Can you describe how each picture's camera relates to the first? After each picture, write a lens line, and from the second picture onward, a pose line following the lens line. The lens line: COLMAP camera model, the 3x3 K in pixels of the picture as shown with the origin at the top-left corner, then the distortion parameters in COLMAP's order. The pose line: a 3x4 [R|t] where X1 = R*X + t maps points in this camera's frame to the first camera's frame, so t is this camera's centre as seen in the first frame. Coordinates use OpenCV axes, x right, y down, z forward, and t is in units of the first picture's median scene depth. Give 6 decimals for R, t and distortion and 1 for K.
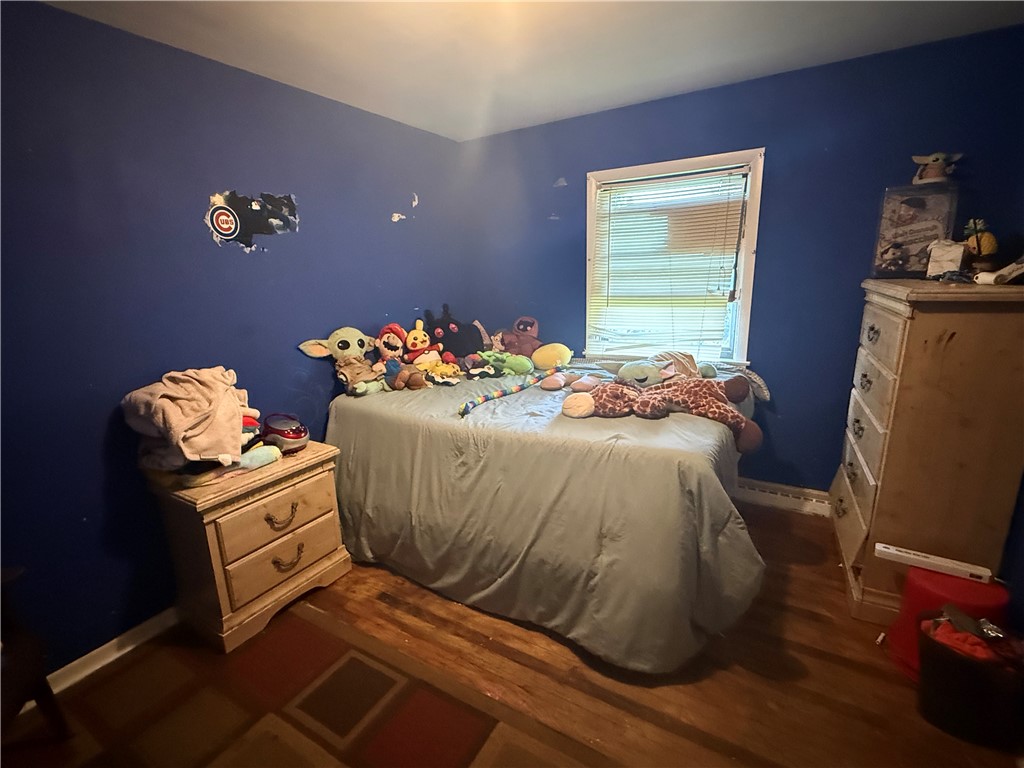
lens RADIAL K [[467.2, 0, 505.7], [0, 467.2, 390.0], [0, 0, 1]] dist [-0.001353, 0.000688]
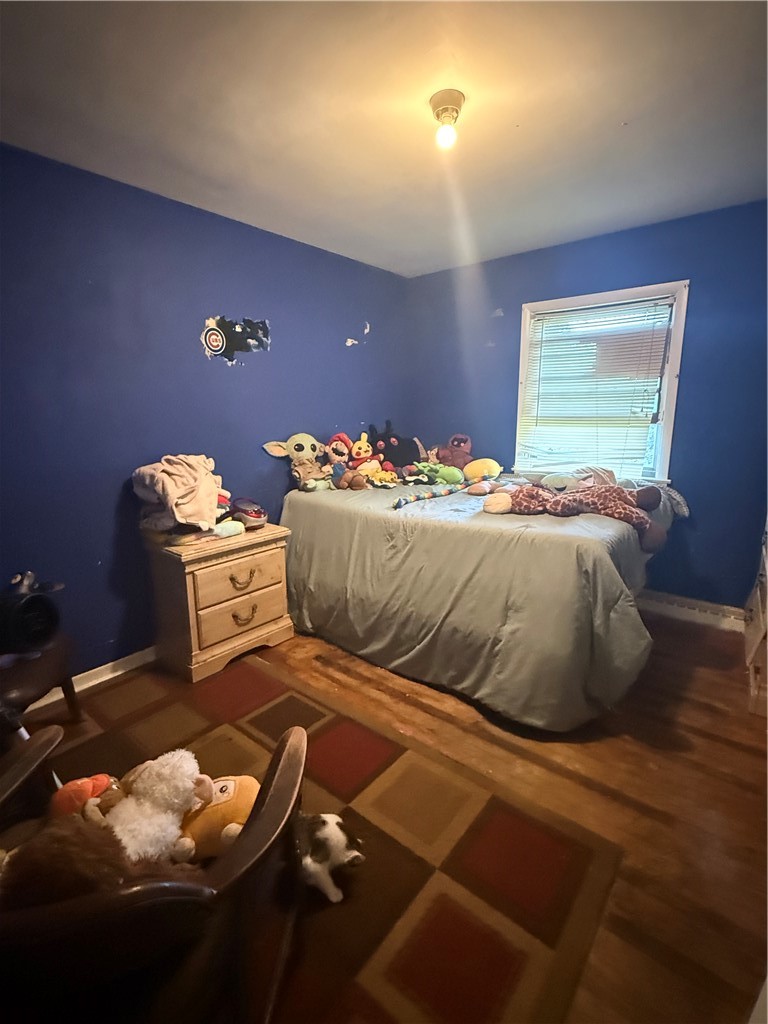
lens RADIAL K [[467.2, 0, 387.8], [0, 467.2, 505.9], [0, 0, 1]] dist [-0.001353, 0.000688]
pose [[0.990353, 0.054747, -0.127296, 0.040166], [-0.059969, 0.997494, -0.037554, 0.104802], [0.124921, 0.044826, 0.991154, -0.165146]]
